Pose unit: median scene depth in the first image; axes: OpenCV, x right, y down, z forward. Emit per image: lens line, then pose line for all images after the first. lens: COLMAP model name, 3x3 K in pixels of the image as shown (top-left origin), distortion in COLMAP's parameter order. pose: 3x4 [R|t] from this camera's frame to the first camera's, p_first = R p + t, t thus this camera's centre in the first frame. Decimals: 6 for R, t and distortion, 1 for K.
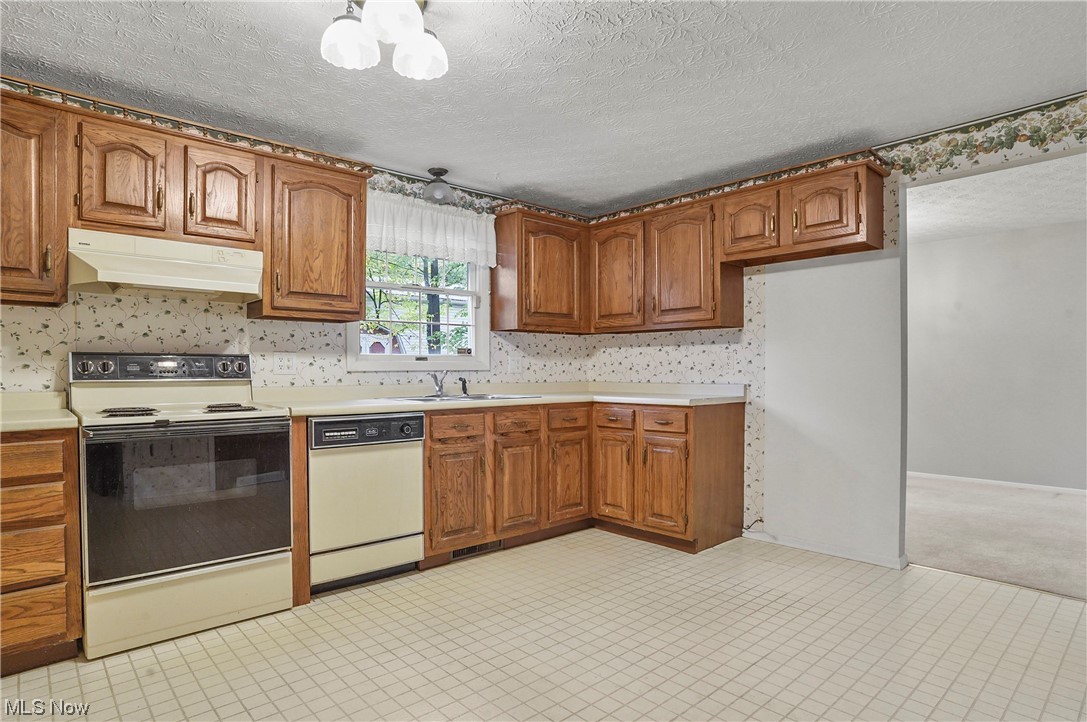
lens RADIAL K [[595.0, 0, 530.7], [0, 595.0, 381.9], [0, 0, 1]] dist [-0.064122, 0.028461]
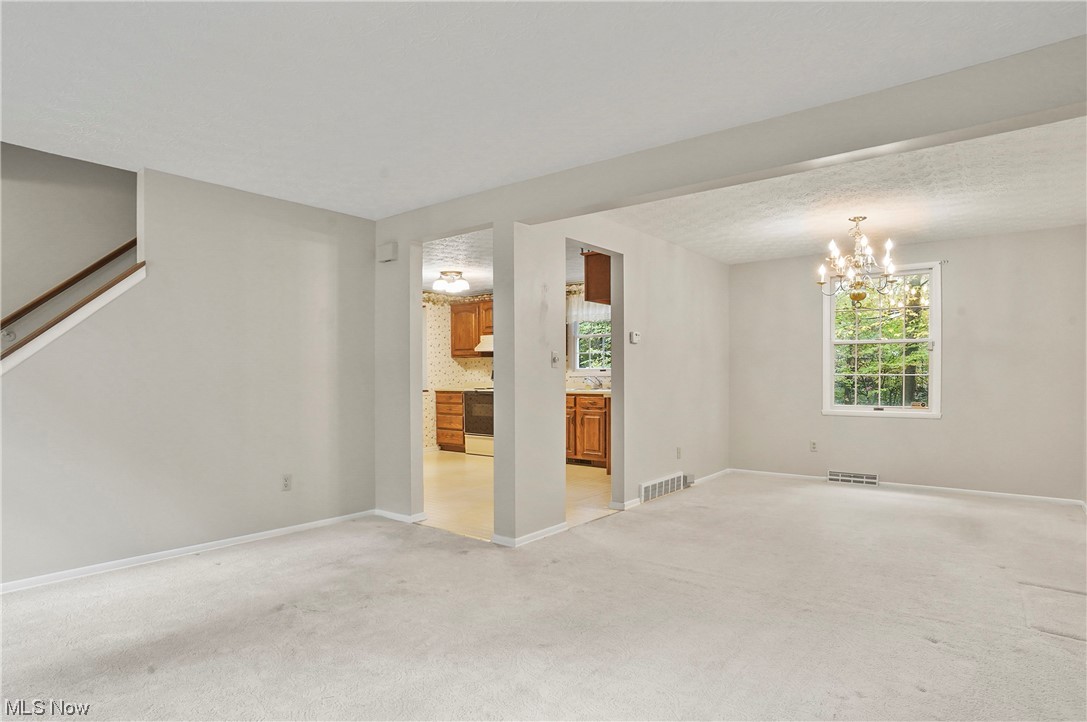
lens RADIAL K [[595.0, 0, 545.6], [0, 595.0, 372.1], [0, 0, 1]] dist [-0.064122, 0.028461]
pose [[0.193560, -0.000884, -0.981088, 1.982940], [-0.013544, 0.999902, -0.003573, -0.025596], [0.980995, 0.013980, 0.193529, 0.481866]]
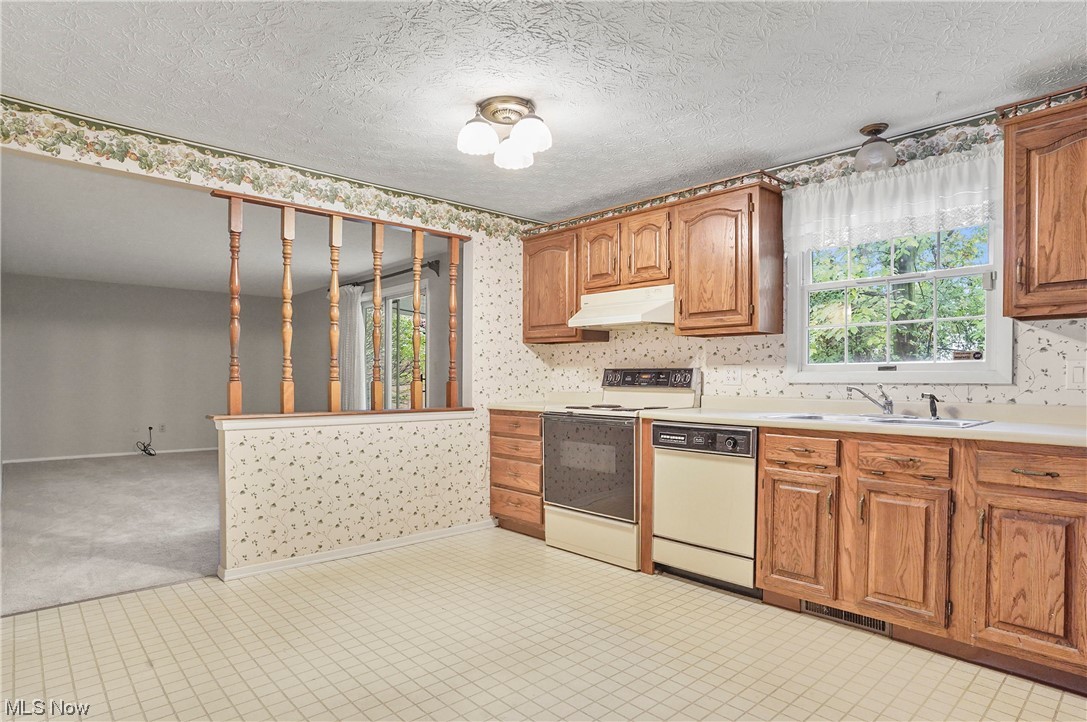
lens RADIAL K [[595.0, 0, 550.0], [0, 595.0, 392.7], [0, 0, 1]] dist [-0.064122, 0.028461]
pose [[0.031979, 0.023475, -0.999213, 0.657759], [-0.025690, 0.999413, 0.022658, -0.014213], [0.999158, 0.024945, 0.032563, 0.599950]]
